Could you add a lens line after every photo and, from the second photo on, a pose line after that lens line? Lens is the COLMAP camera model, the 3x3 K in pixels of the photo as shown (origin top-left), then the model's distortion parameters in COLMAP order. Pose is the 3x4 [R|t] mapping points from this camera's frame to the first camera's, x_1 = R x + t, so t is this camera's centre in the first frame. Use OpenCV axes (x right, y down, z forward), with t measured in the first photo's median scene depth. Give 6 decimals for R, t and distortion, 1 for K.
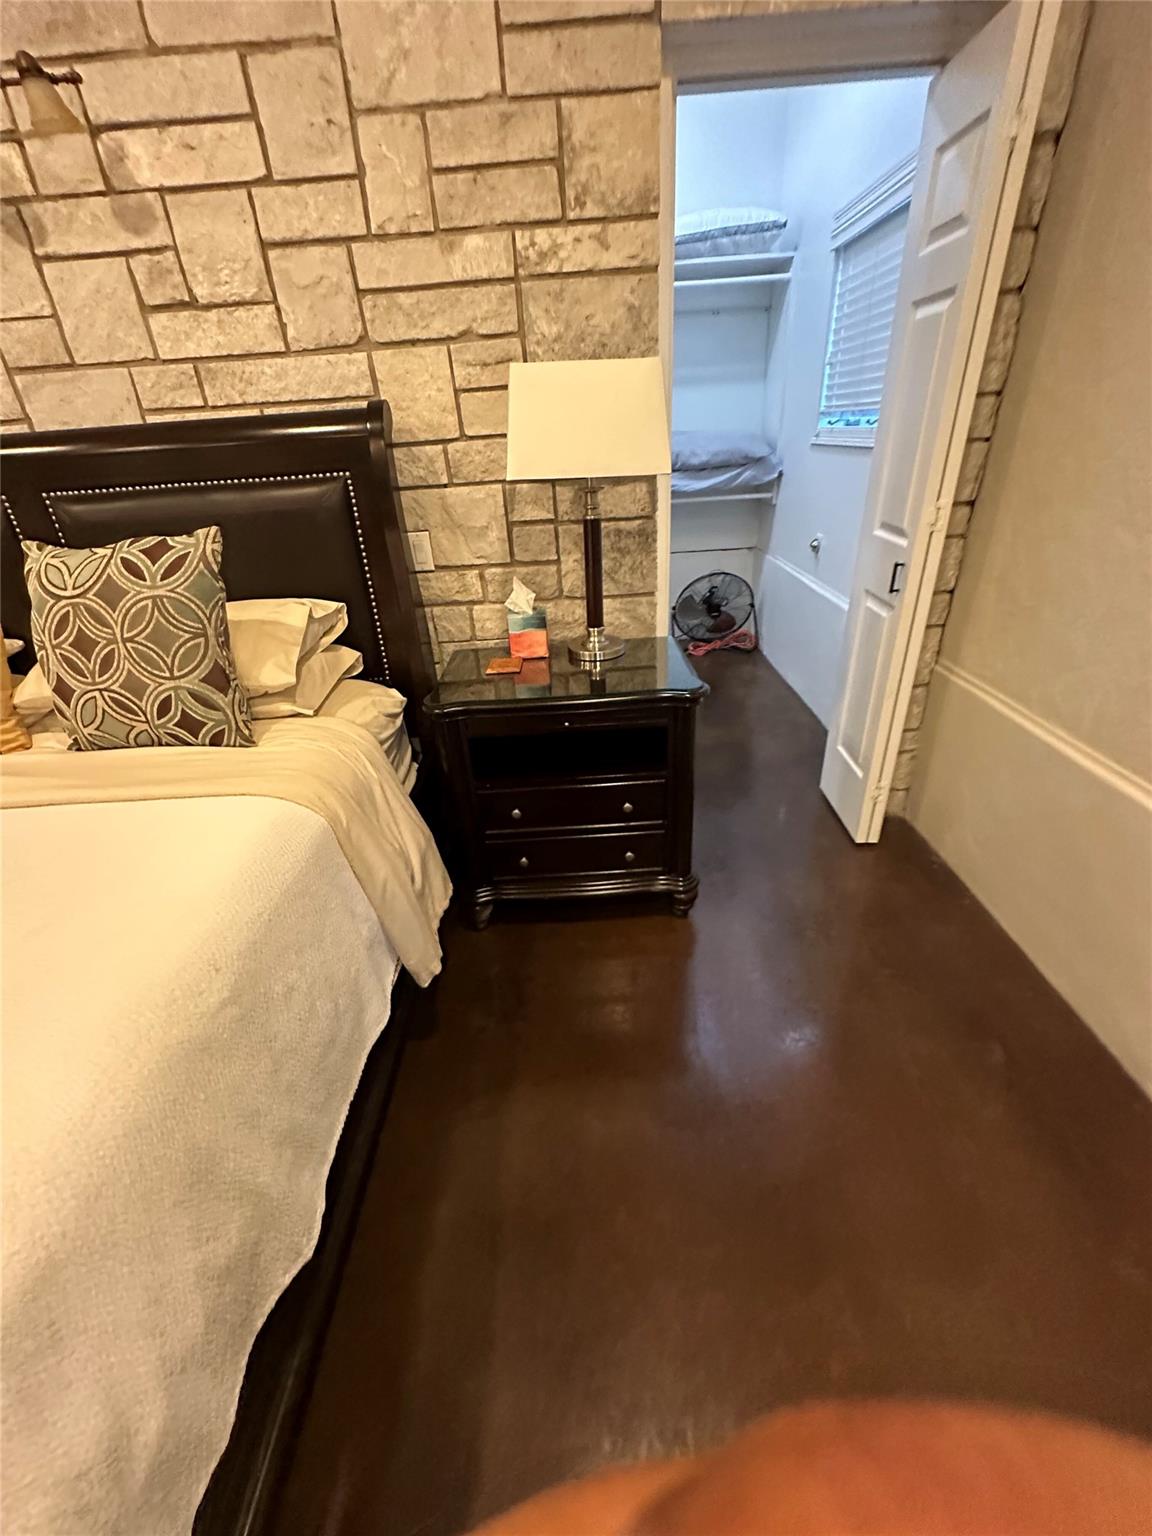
lens RADIAL K [[615.0, 0, 577.8], [0, 615.0, 769.4], [0, 0, 1]] dist [-0.005501, 0.001023]
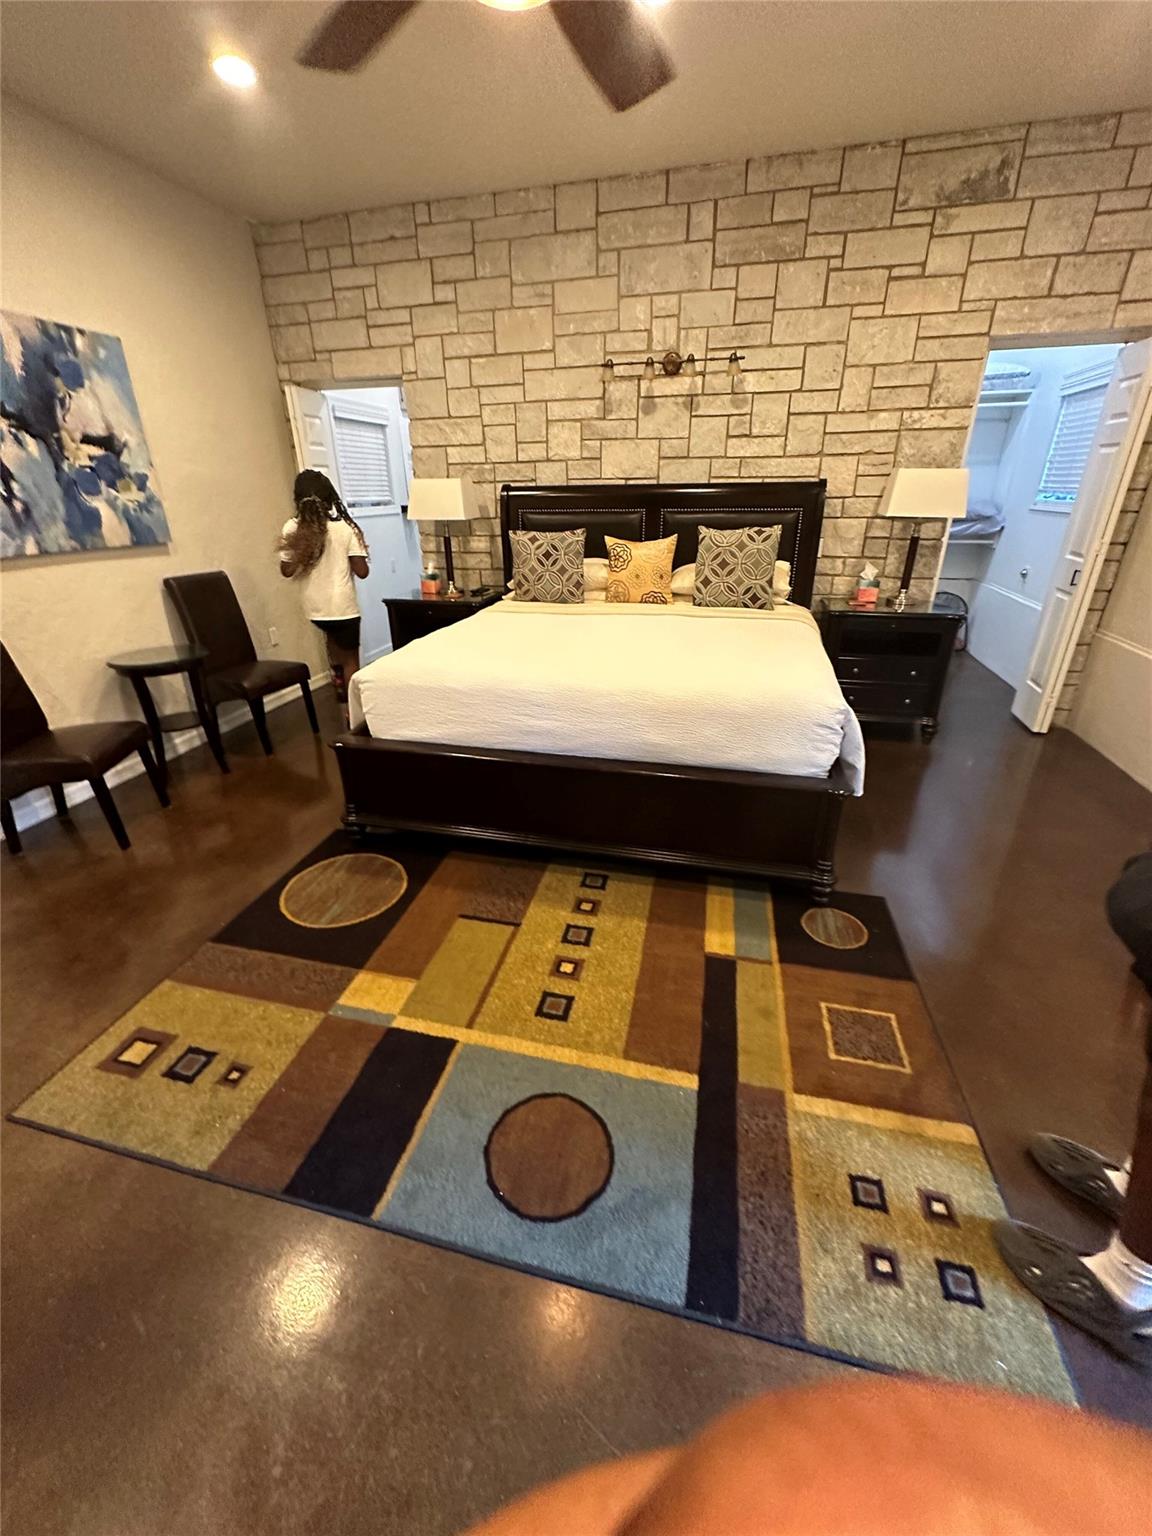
lens RADIAL K [[615.0, 0, 577.0], [0, 615.0, 771.1], [0, 0, 1]] dist [-0.005501, 0.001023]
pose [[0.965929, 0.148448, -0.212002, -0.554266], [-0.161174, 0.985946, -0.043963, 0.695997], [0.202496, 0.076635, 0.976280, -1.288870]]
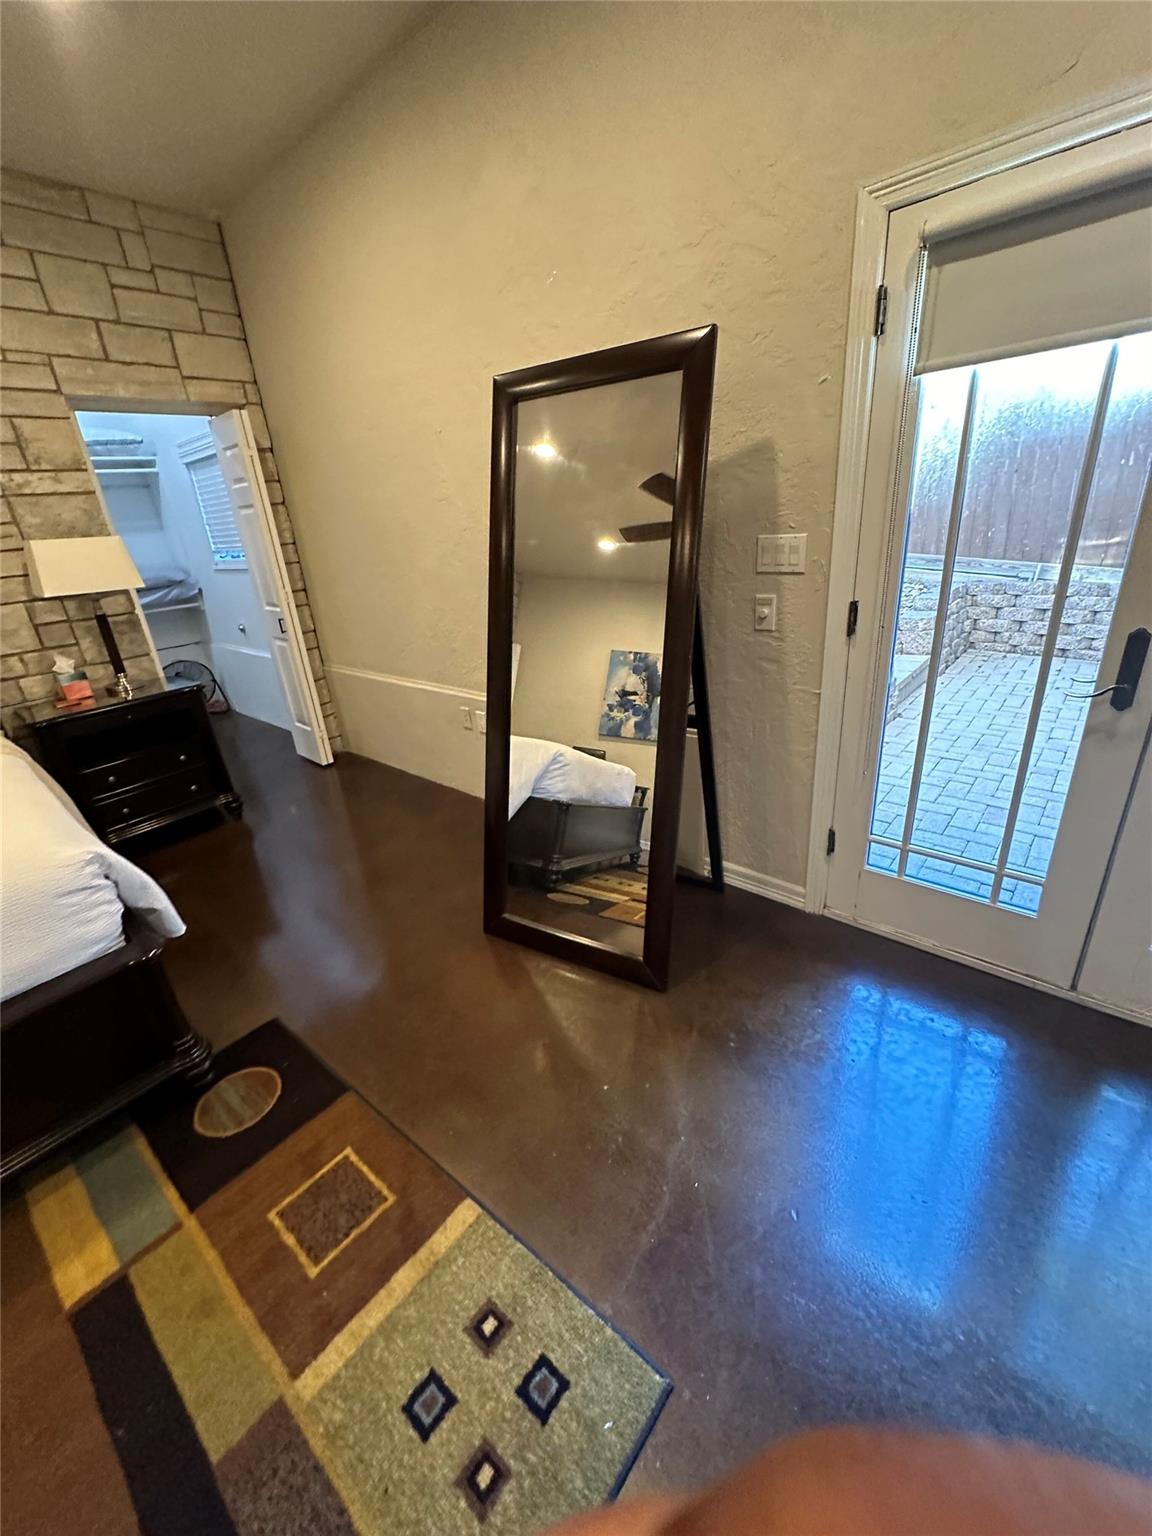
lens RADIAL K [[615.0, 0, 574.2], [0, 615.0, 770.1], [0, 0, 1]] dist [-0.005501, 0.001023]
pose [[0.673934, -0.283790, 0.682111, -0.410009], [0.392897, 0.919566, -0.005604, 0.594052], [-0.625655, 0.271776, 0.731227, -1.112643]]
